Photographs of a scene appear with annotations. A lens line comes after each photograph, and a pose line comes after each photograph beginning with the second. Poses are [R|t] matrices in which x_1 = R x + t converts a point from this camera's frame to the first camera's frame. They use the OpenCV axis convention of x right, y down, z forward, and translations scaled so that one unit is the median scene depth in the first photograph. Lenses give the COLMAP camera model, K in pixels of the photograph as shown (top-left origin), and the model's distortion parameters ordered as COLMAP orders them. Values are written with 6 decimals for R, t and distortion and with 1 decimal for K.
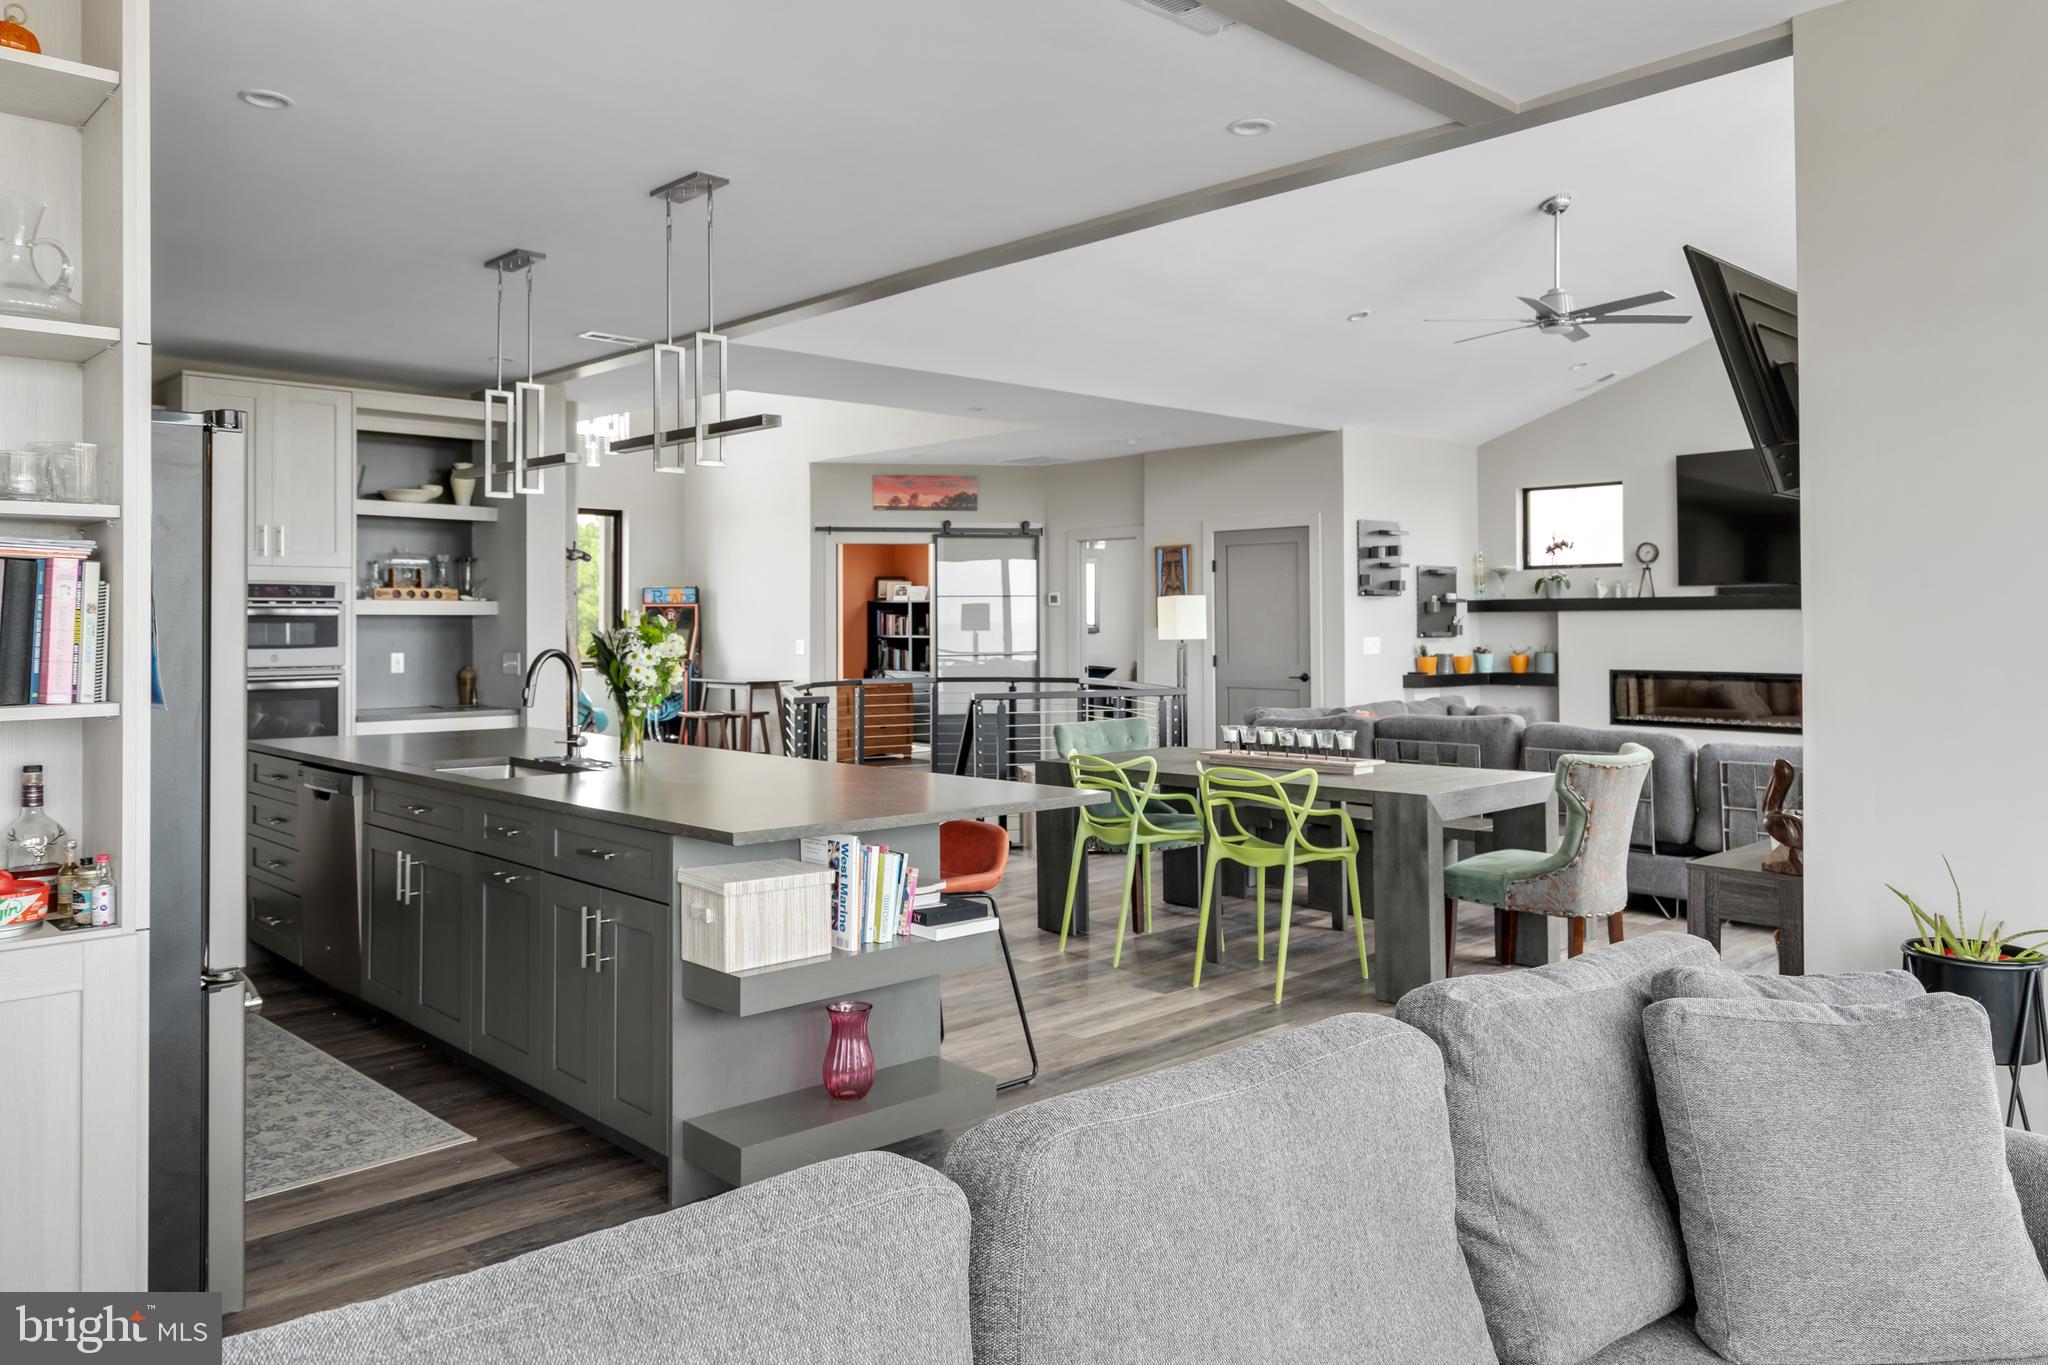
lens RADIAL K [[1444.6, 0, 1029.0], [0, 1444.6, 622.7], [0, 0, 1]] dist [0.005937, 0.002538]
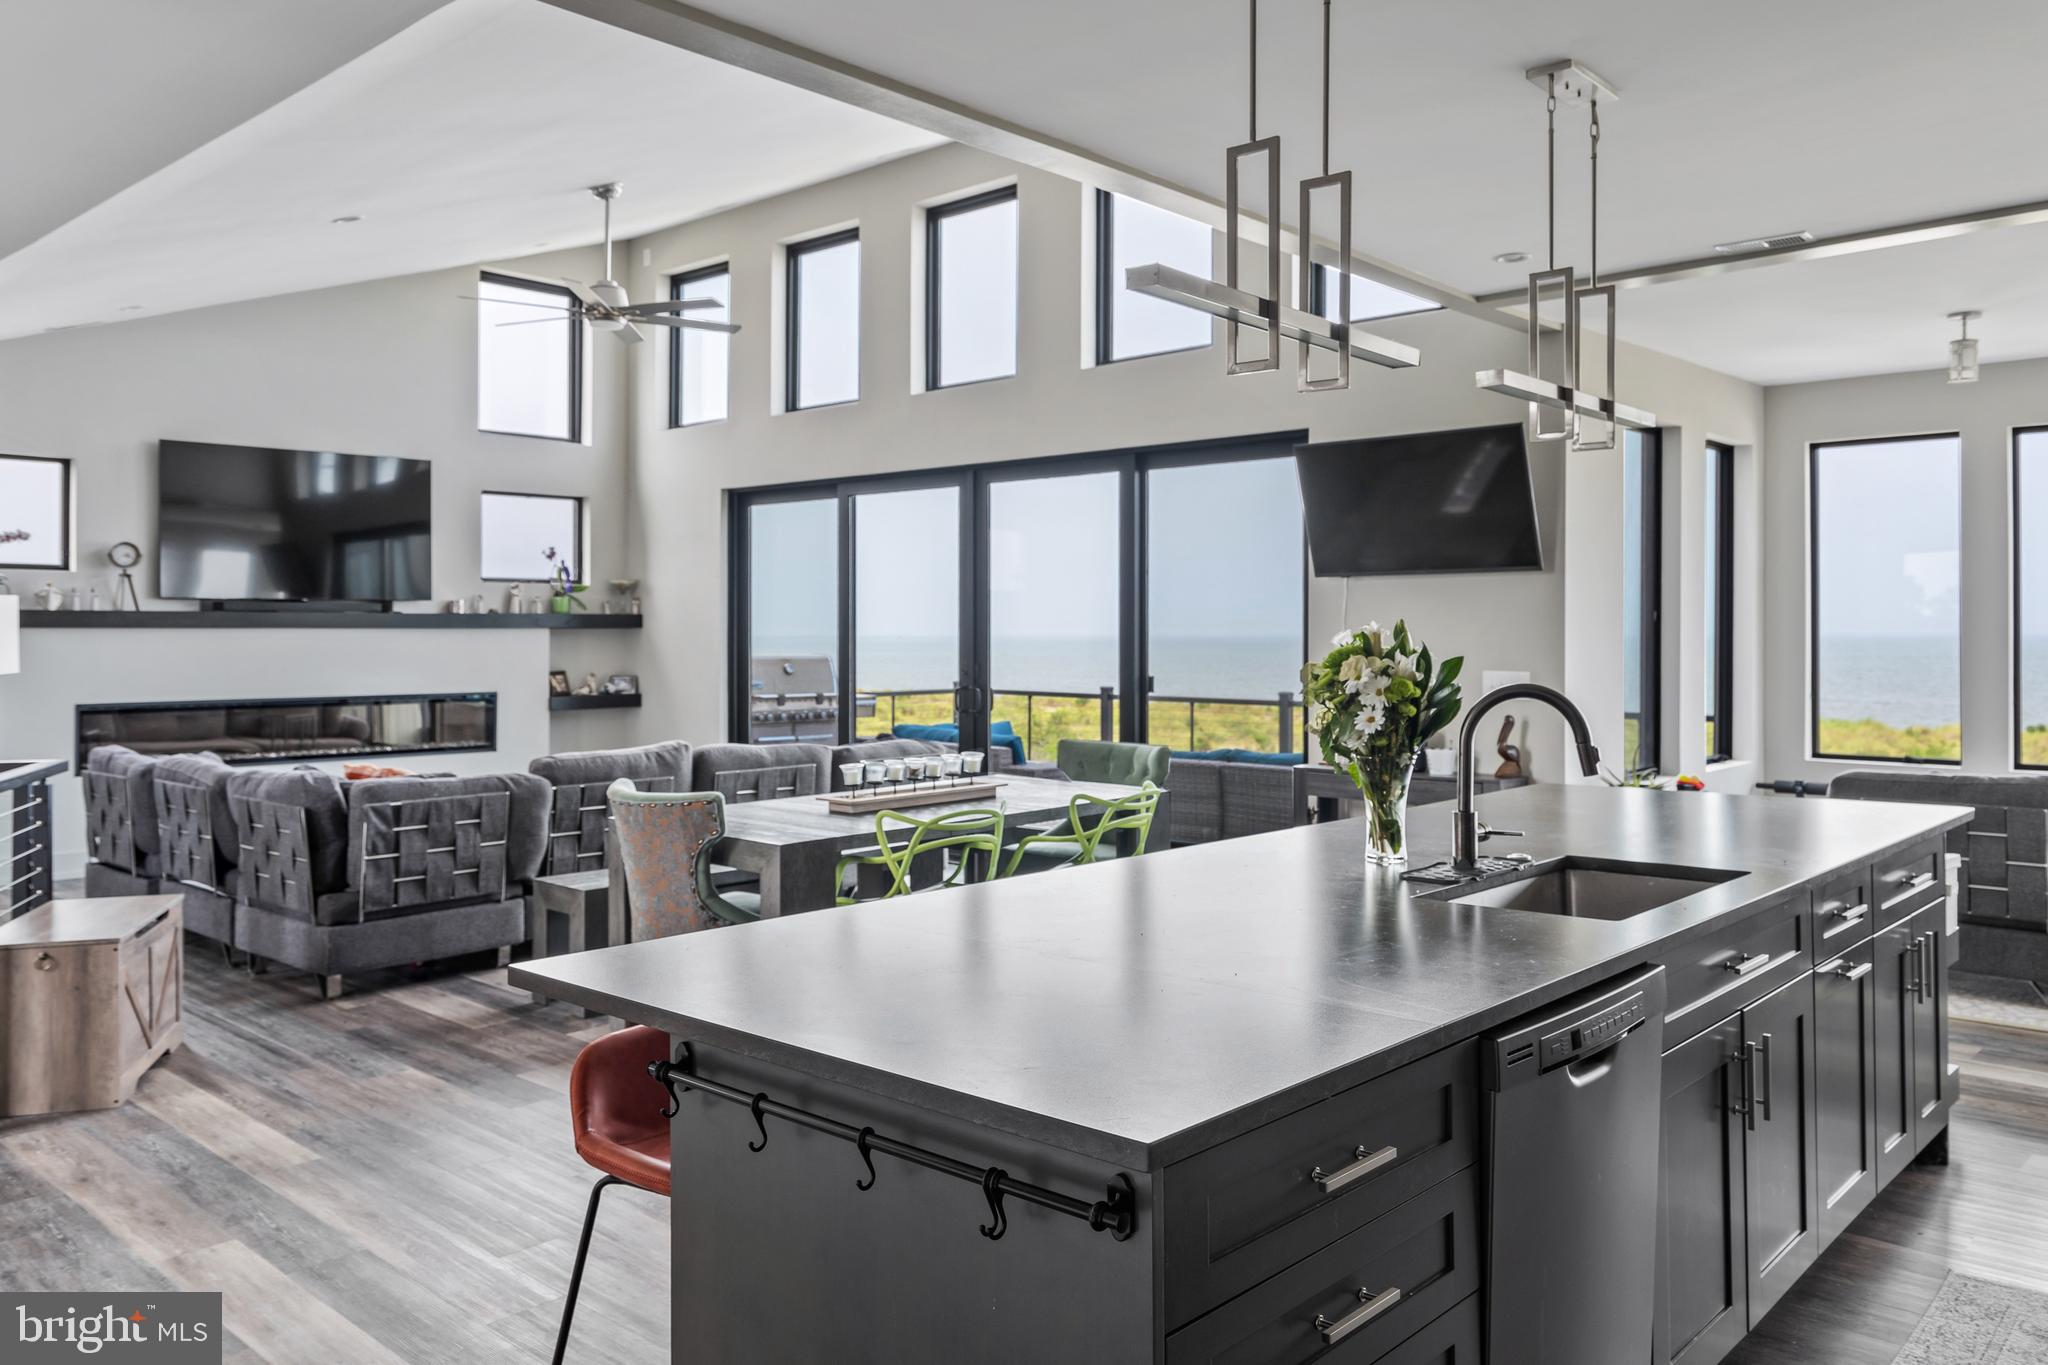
lens RADIAL K [[1507.8, 0, 1015.7], [0, 1507.8, 637.1], [0, 0, 1]] dist [0.001239, -0.002559]
pose [[-0.070763, 0.002252, 0.997491, -0.418313], [0.001708, 0.999996, -0.002137, -0.000463], [-0.997492, 0.001552, -0.070766, 0.542624]]
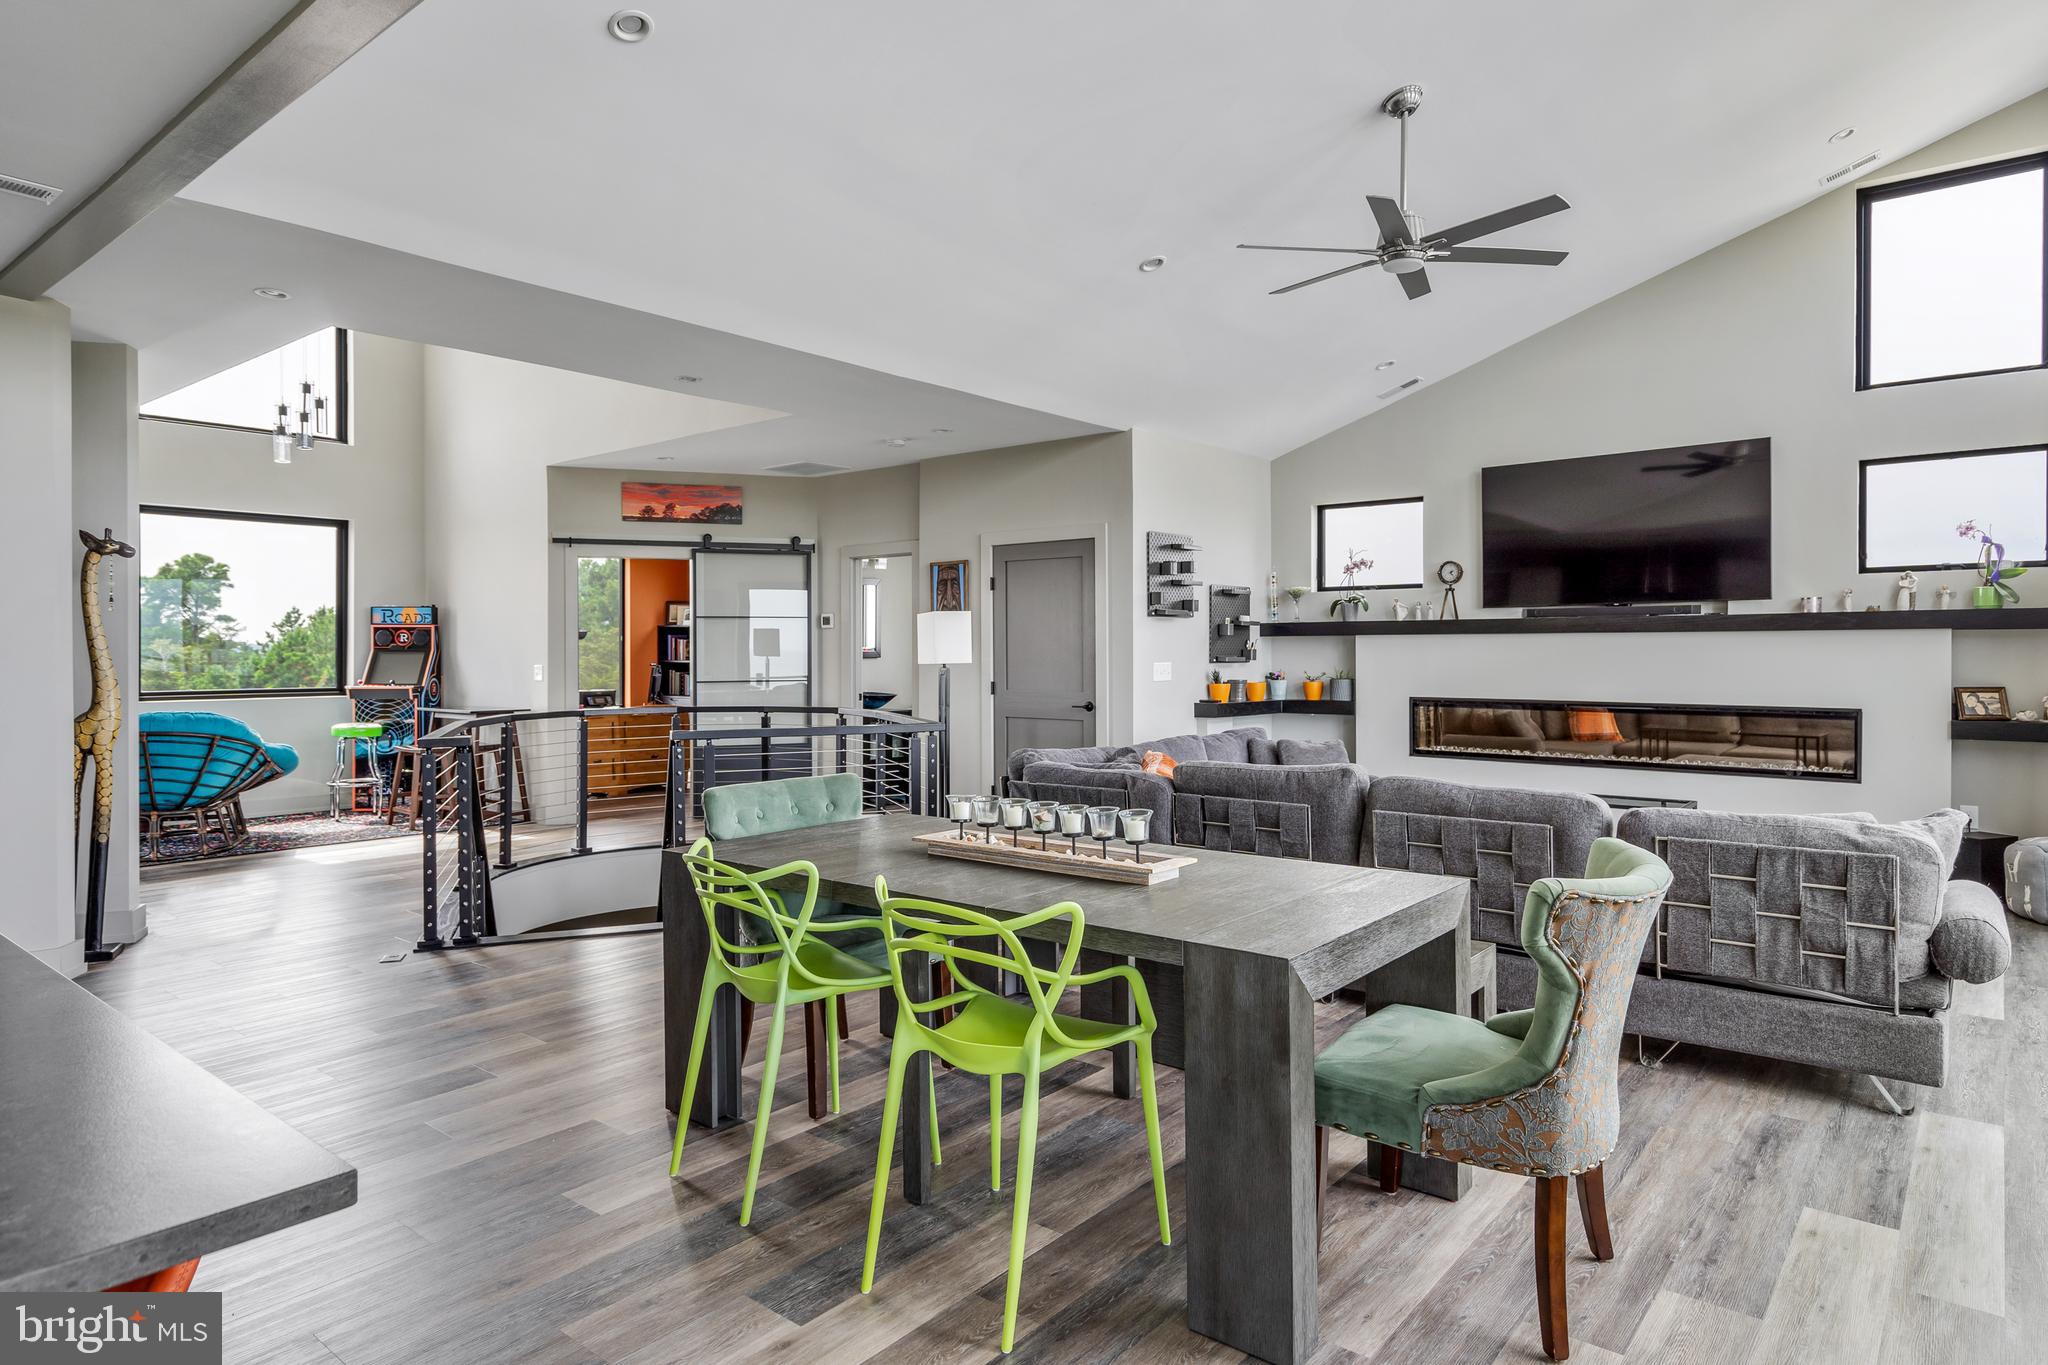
lens RADIAL K [[1180.1, 0, 1024.0], [0, 1180.1, 682.5], [0, 0, 1]] dist [-0.001396, -0.000759]
pose [[0.992363, 0.000063, 0.123349, 0.057063], [-0.003221, 0.999672, 0.025403, 0.004083], [-0.123307, -0.025606, 0.992038, 0.263391]]
